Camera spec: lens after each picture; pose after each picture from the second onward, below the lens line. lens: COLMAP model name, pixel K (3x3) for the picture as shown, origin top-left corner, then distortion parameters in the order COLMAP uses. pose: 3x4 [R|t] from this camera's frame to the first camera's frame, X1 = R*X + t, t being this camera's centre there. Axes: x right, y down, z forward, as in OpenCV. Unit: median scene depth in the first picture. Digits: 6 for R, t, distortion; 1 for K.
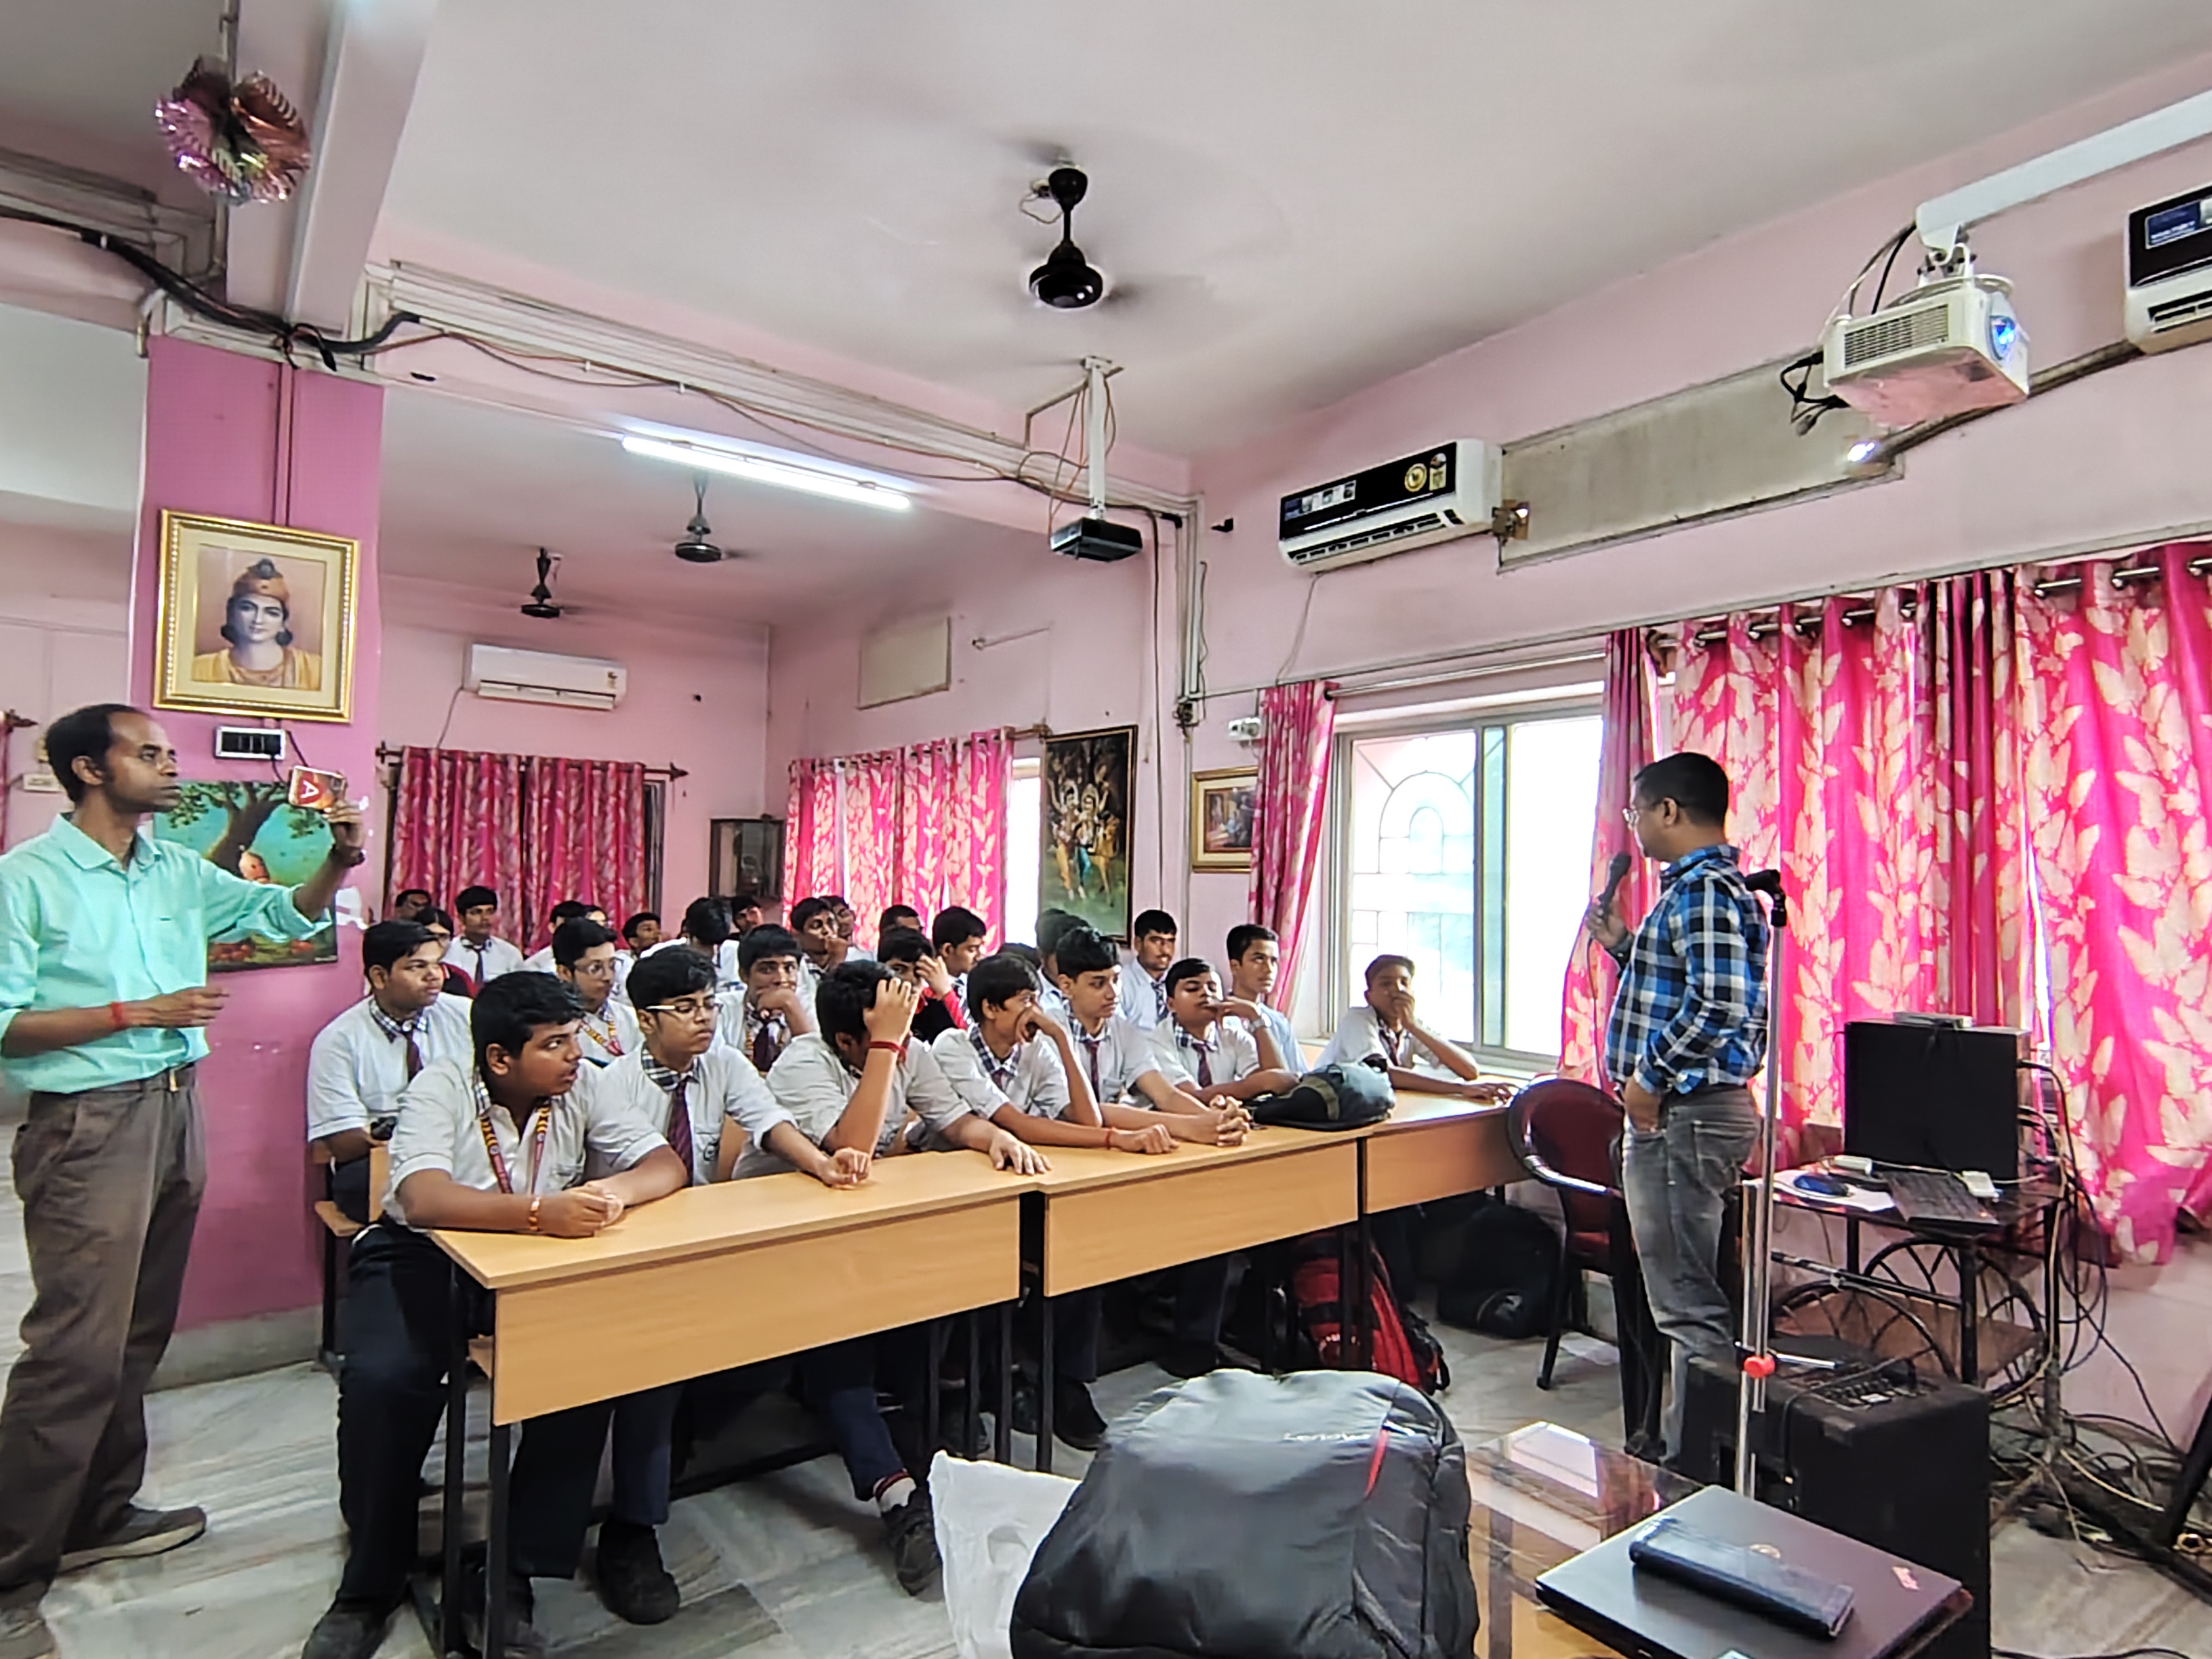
lens RADIAL K [[1243.0, 0, 1090.7], [0, 1243.0, 833.1], [0, 0, 1]] dist [0.007412, -0.004435]
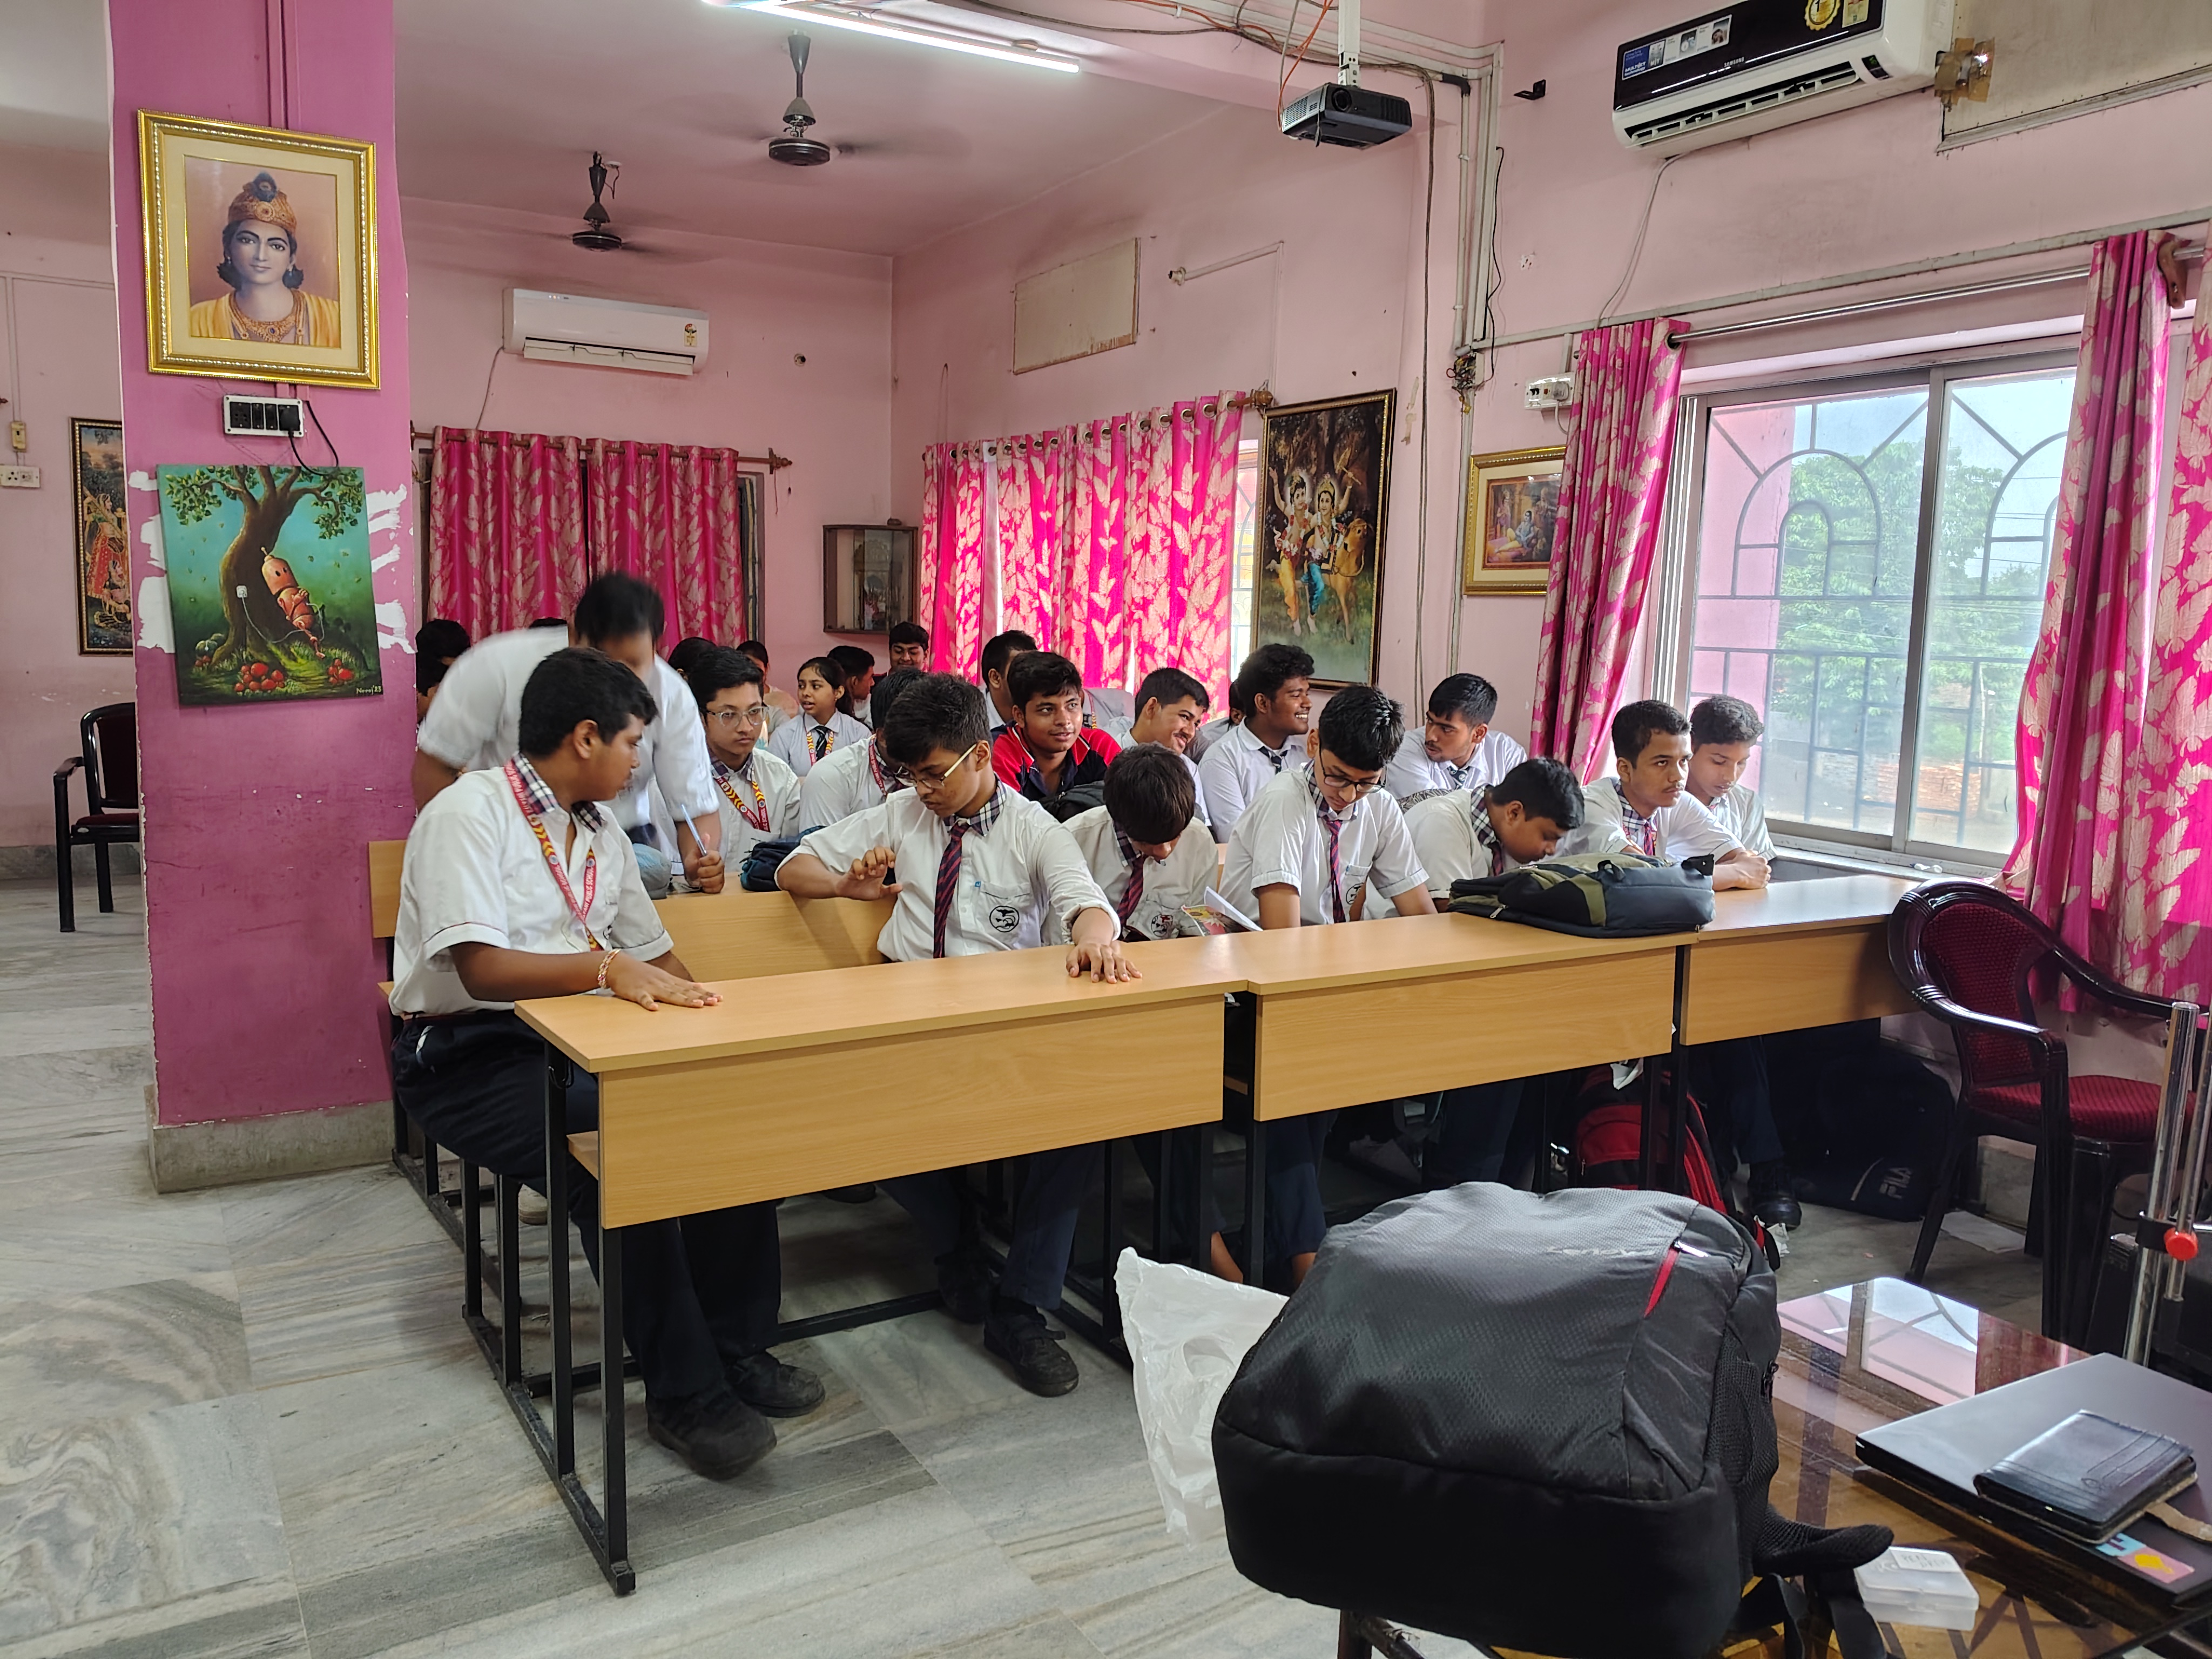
lens RADIAL K [[1667.5, 0, 1110.4], [0, 1667.5, 828.2], [0, 0, 1]] dist [0.046904, -0.091906]
pose [[0.991969, 0.024258, -0.124134, 0.000017], [-0.003596, 0.986448, 0.164035, 0.006015], [0.126431, -0.162271, 0.978613, -0.012520]]
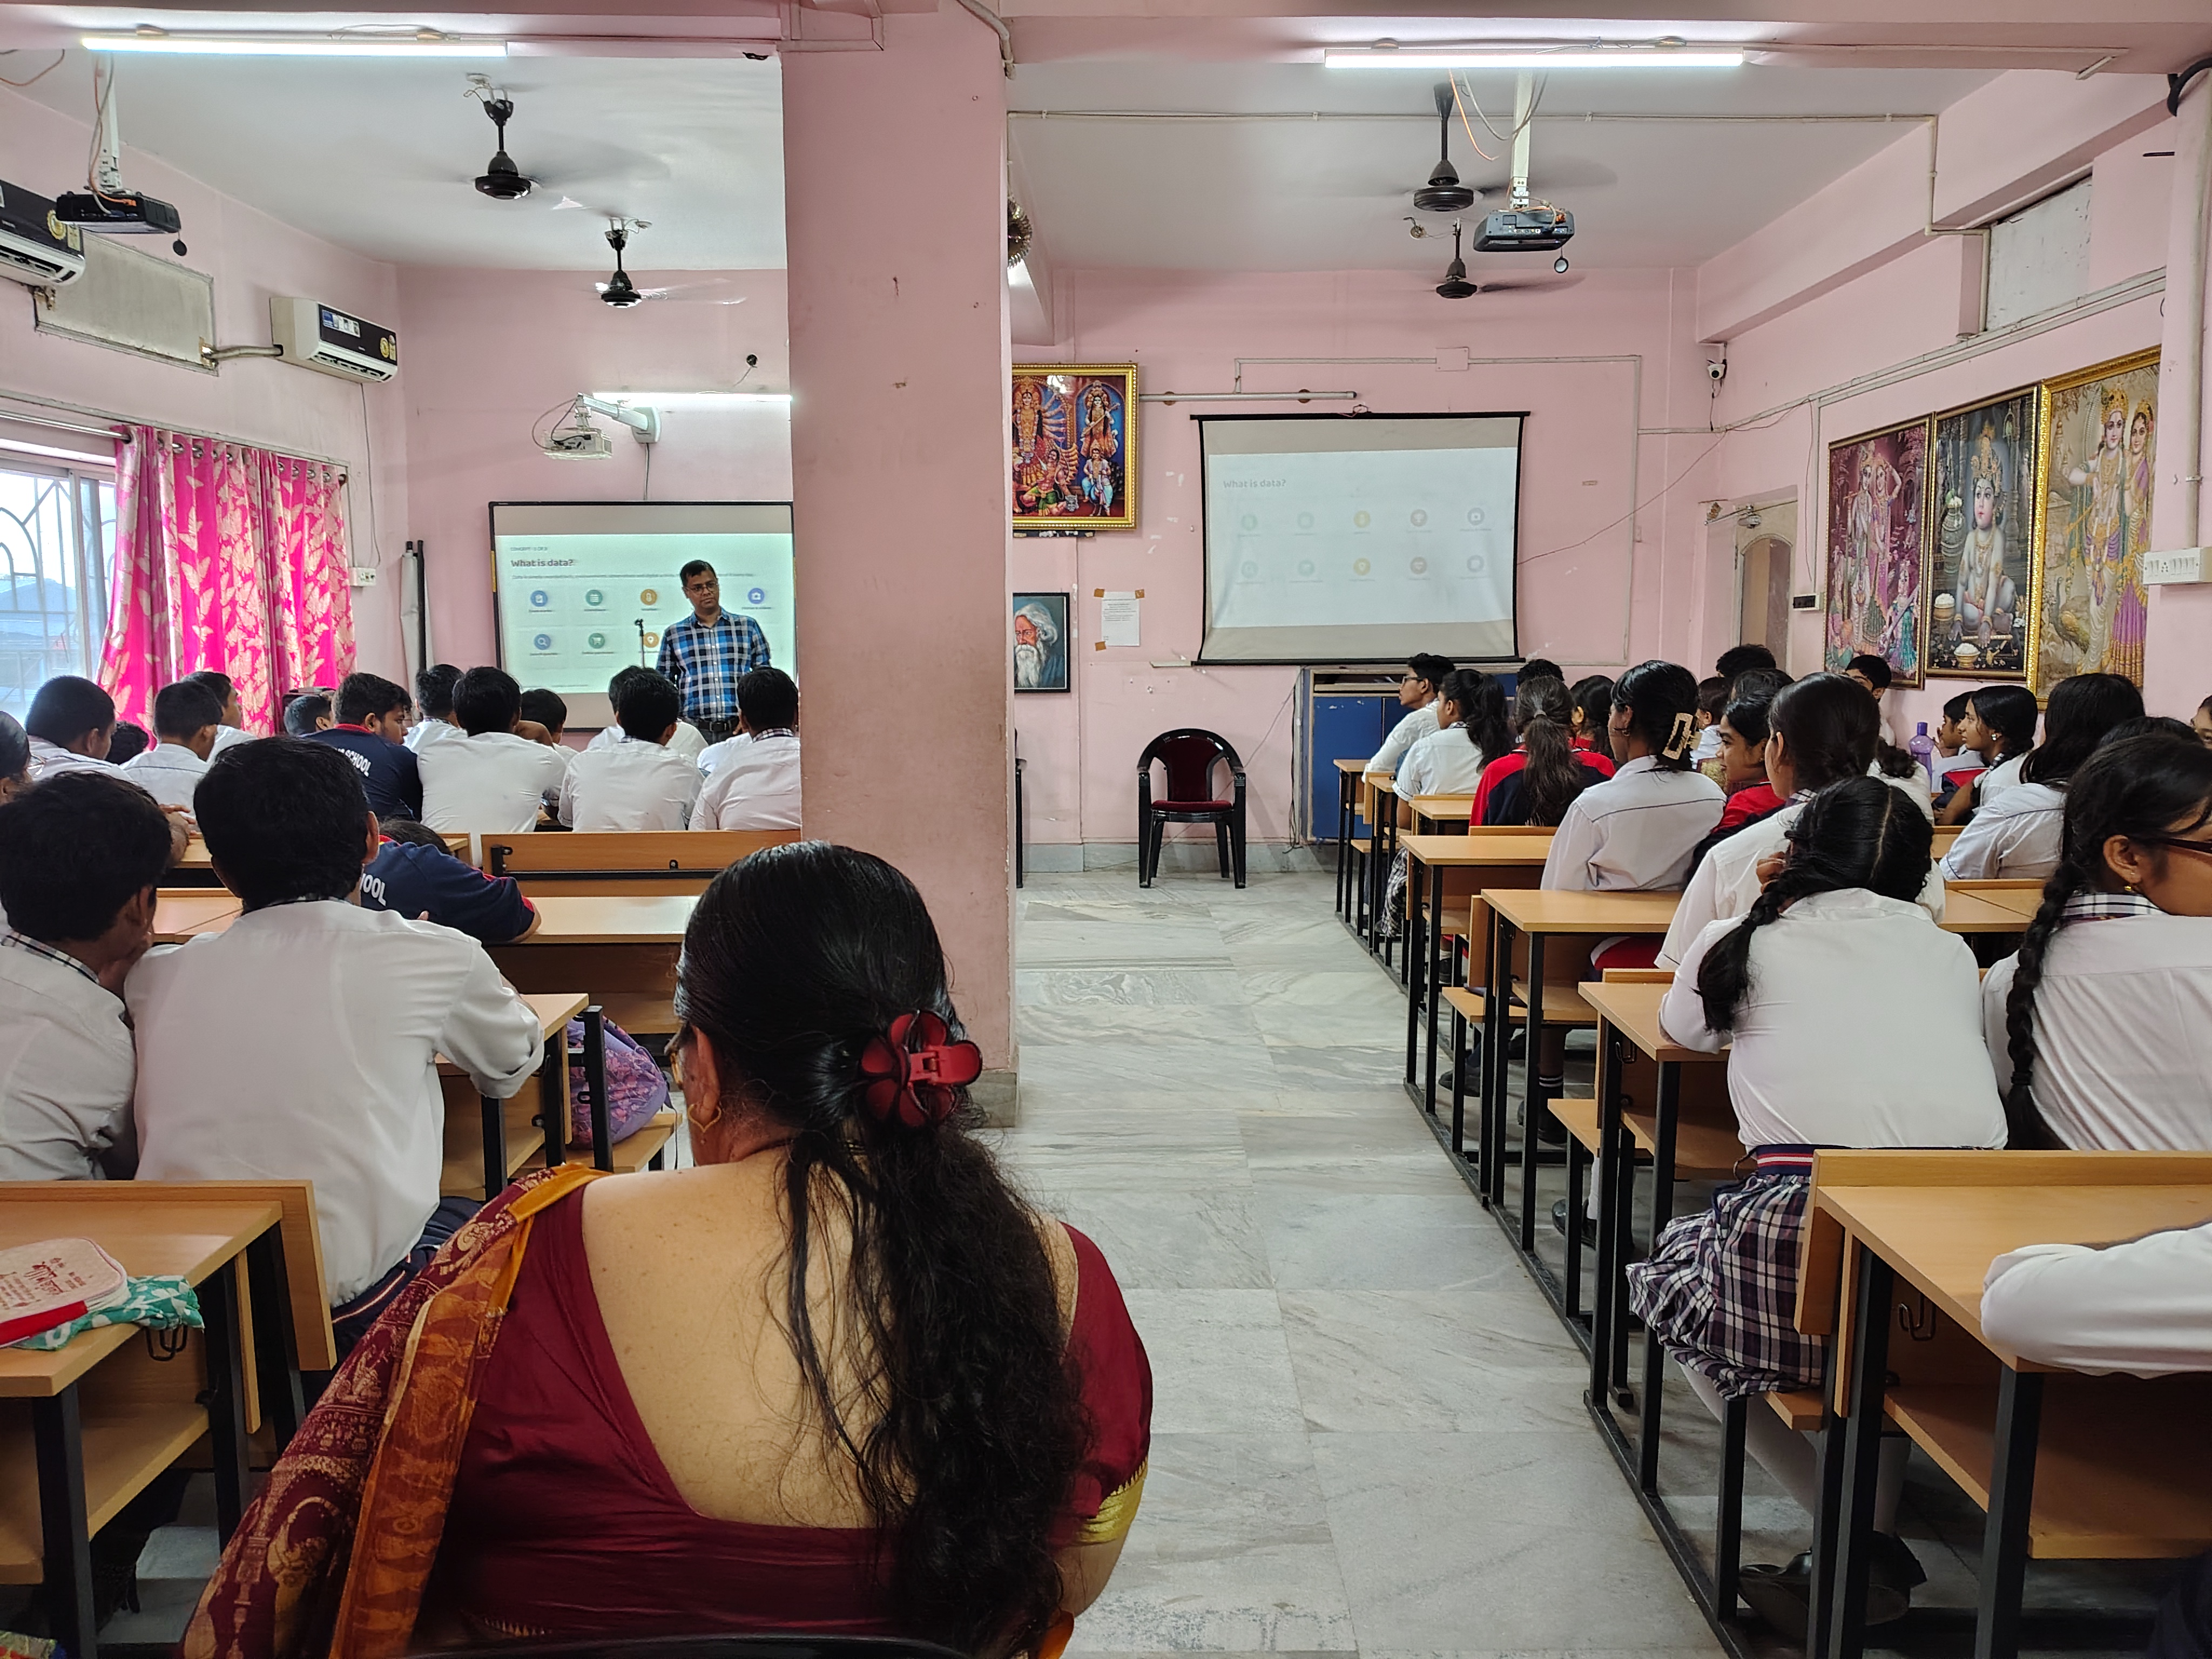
lens RADIAL K [[1667.5, 0, 1104.3], [0, 1667.5, 826.2], [0, 0, 1]] dist [0.046904, -0.091906]
pose [[-0.789275, -0.085329, 0.608082, -1.064243], [-0.036513, 0.995067, 0.092239, 0.040979], [-0.612953, 0.050599, -0.788498, 1.288615]]
